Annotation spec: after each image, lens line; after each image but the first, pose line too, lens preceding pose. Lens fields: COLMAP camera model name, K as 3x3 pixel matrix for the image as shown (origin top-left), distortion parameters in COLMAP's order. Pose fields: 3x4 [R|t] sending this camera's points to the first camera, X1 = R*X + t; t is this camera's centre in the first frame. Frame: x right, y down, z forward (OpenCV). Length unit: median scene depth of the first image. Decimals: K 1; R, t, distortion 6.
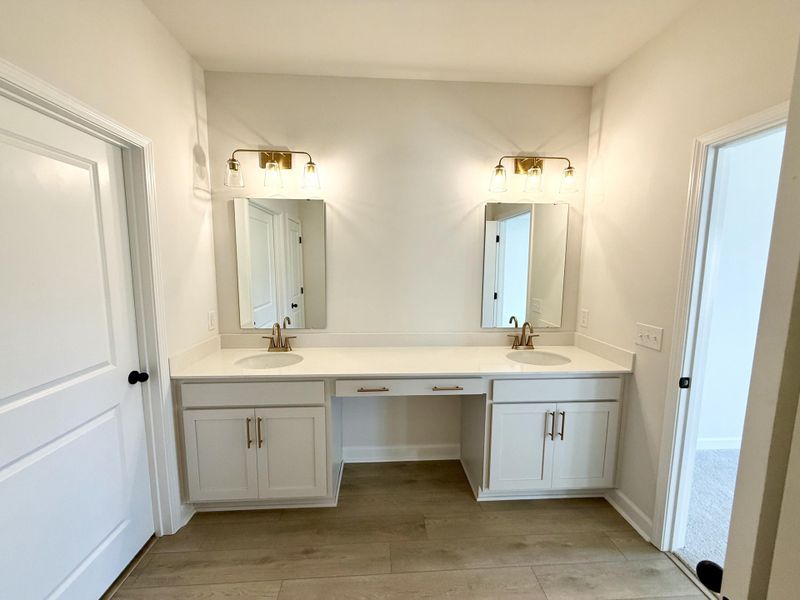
lens RADIAL K [[318.5, 0, 396.9], [0, 318.5, 299.3], [0, 0, 1]] dist [-0.000010, -0.000338]
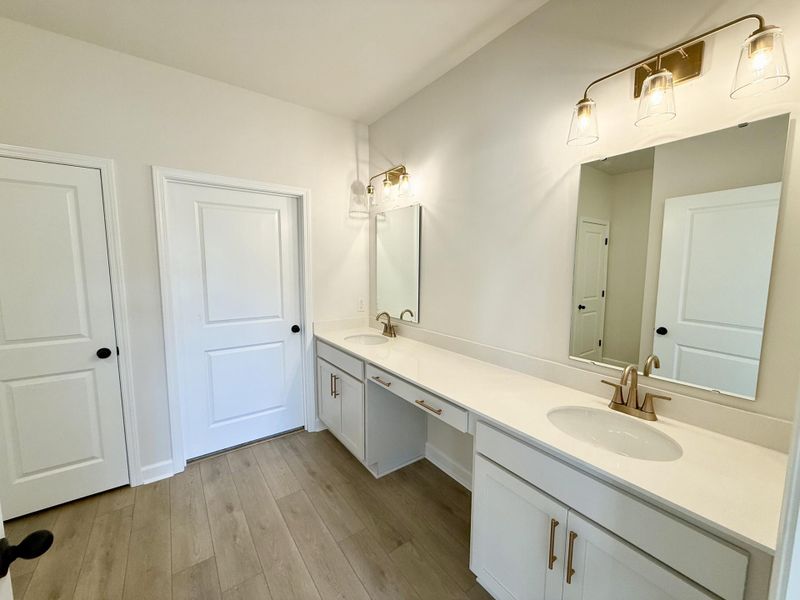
lens RADIAL K [[318.5, 0, 396.9], [0, 318.5, 299.3], [0, 0, 1]] dist [-0.000010, -0.000338]
pose [[0.533252, 0.081202, -0.842050, 0.766666], [-0.093840, 0.994917, 0.036517, -0.025592], [0.840735, 0.059545, 0.538162, 0.434245]]
